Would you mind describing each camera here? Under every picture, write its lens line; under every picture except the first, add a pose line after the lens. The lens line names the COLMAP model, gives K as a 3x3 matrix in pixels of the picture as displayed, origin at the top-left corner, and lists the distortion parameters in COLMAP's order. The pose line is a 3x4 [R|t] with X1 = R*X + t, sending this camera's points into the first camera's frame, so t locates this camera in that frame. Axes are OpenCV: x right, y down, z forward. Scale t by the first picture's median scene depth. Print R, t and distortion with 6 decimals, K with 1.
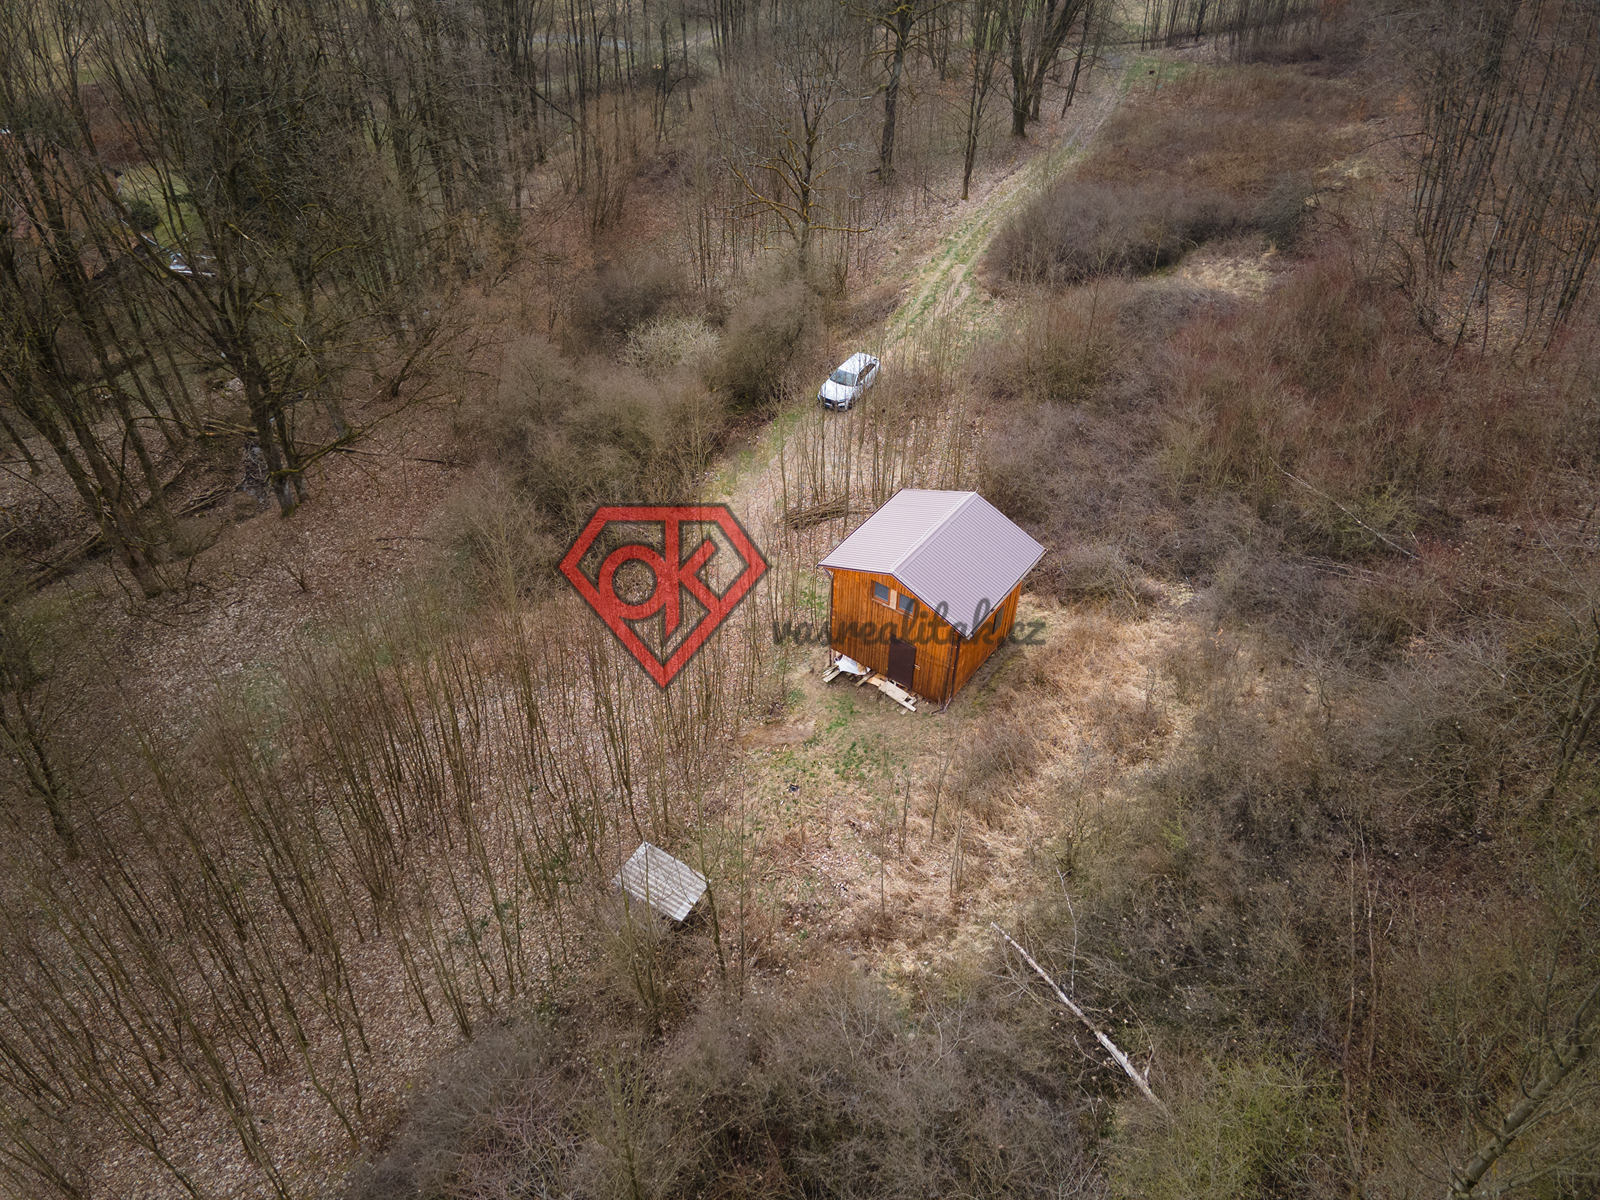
lens RADIAL K [[1136.4, 0, 796.7], [0, 1136.4, 595.9], [0, 0, 1]] dist [0.044955, -0.001597]
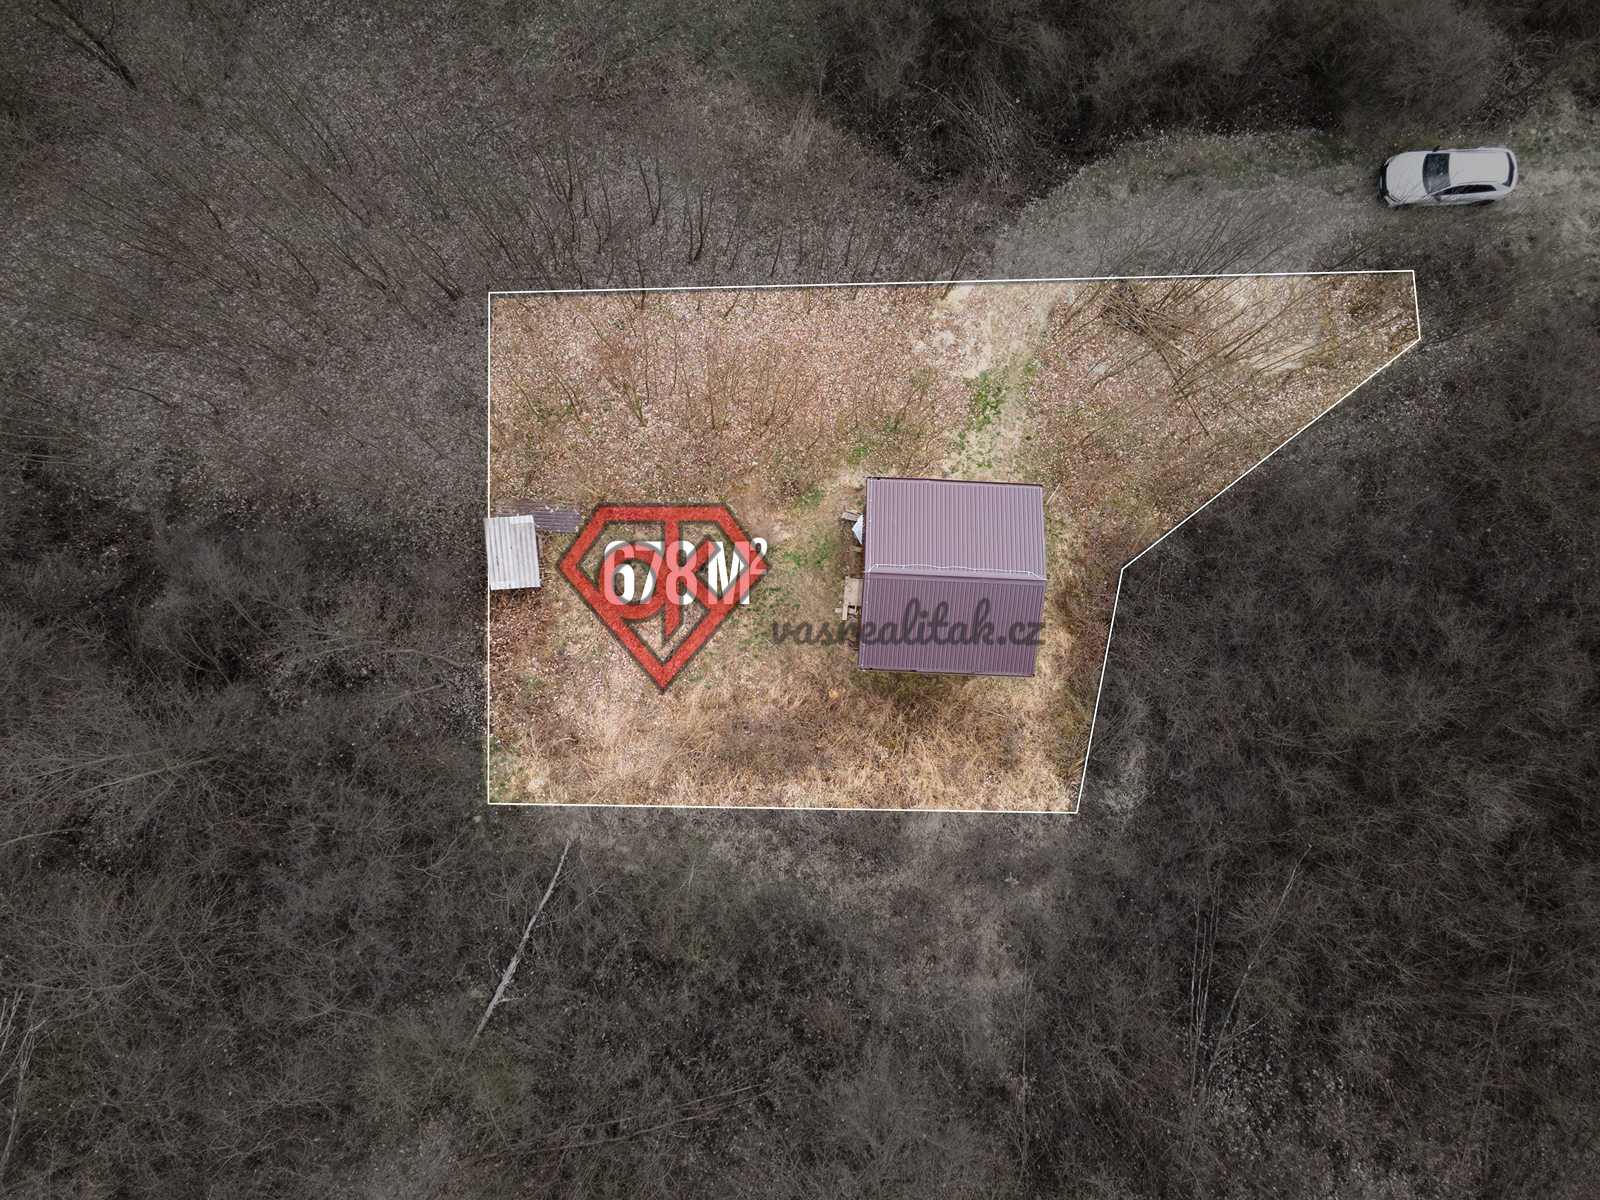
lens RADIAL K [[1136.4, 0, 805.0], [0, 1136.4, 603.5], [0, 0, 1]] dist [0.044955, -0.001597]
pose [[0.557465, 0.830138, -0.010174, 0.064301], [-0.566656, 0.389428, 0.726117, -0.464515], [0.606740, -0.399020, 0.687496, 0.237864]]
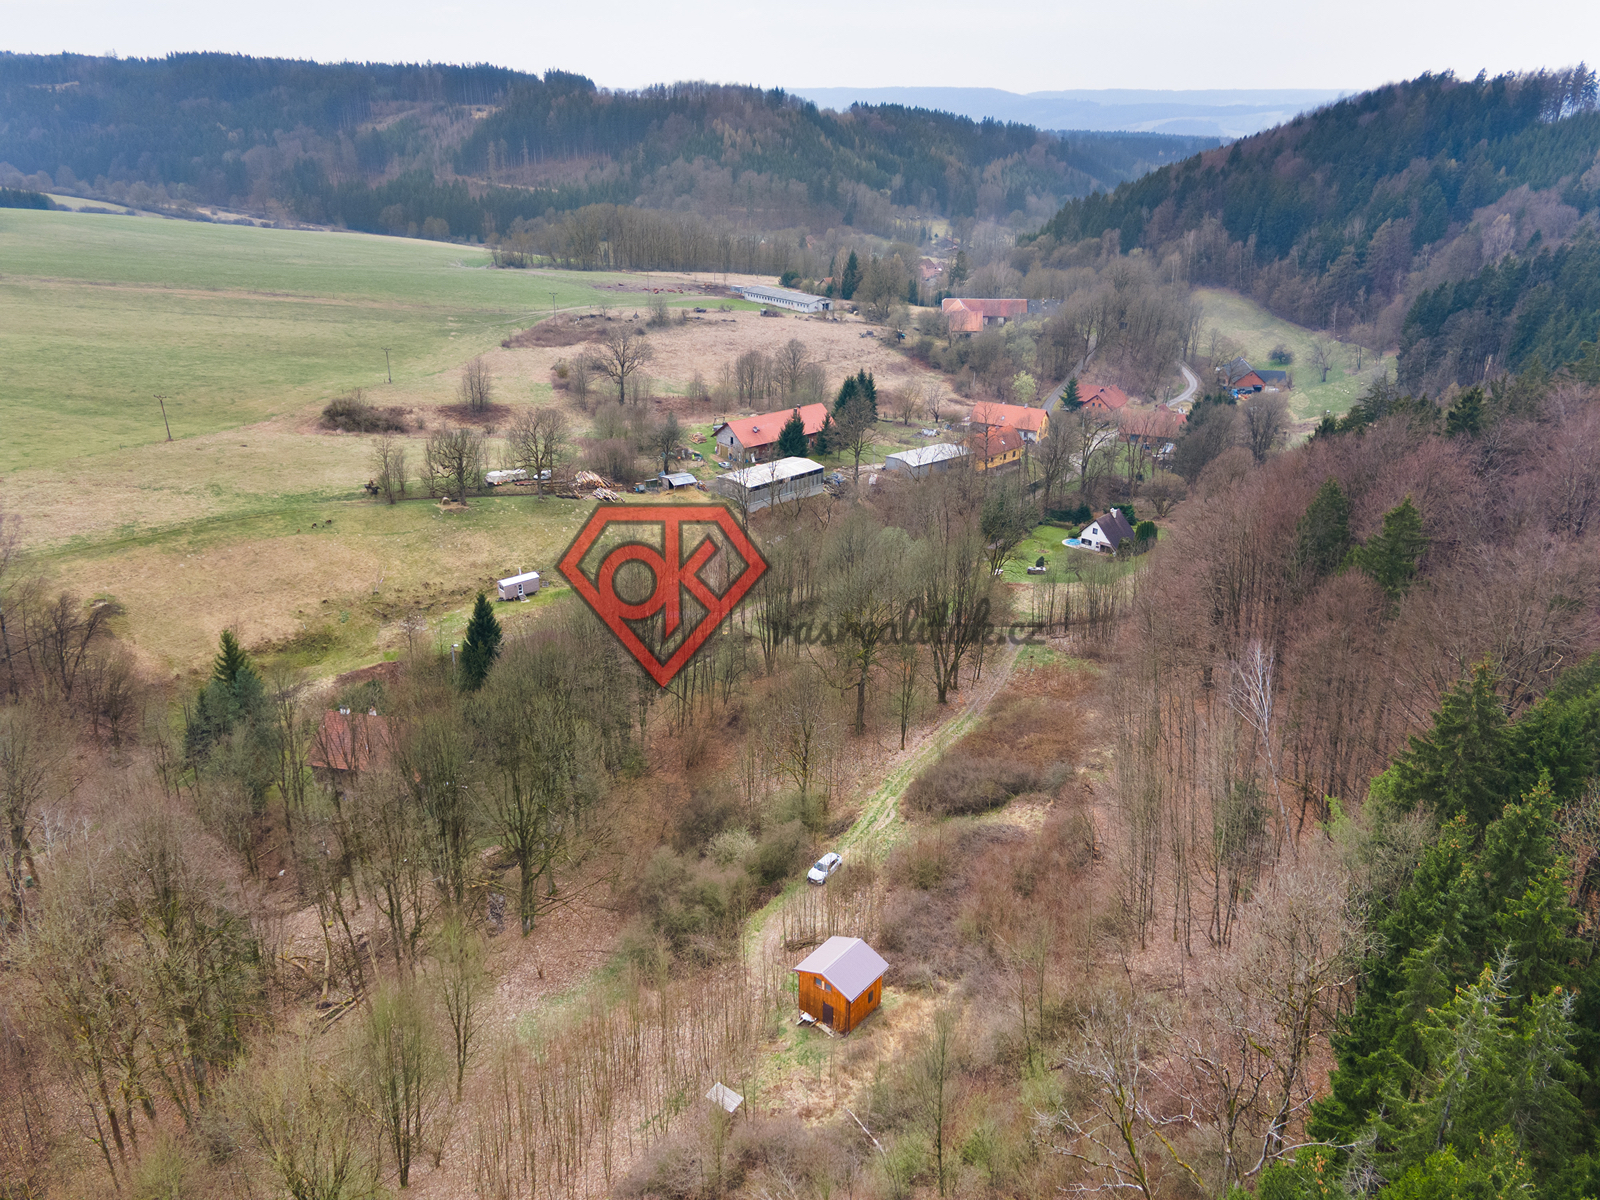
lens RADIAL K [[1136.4, 0, 791.4], [0, 1136.4, 601.0], [0, 0, 1]] dist [0.044955, -0.001597]
pose [[0.999064, 0.014759, -0.040662, 0.077607], [-0.027615, 0.941136, -0.336899, 0.040484], [0.033296, 0.337706, 0.940663, -1.159419]]
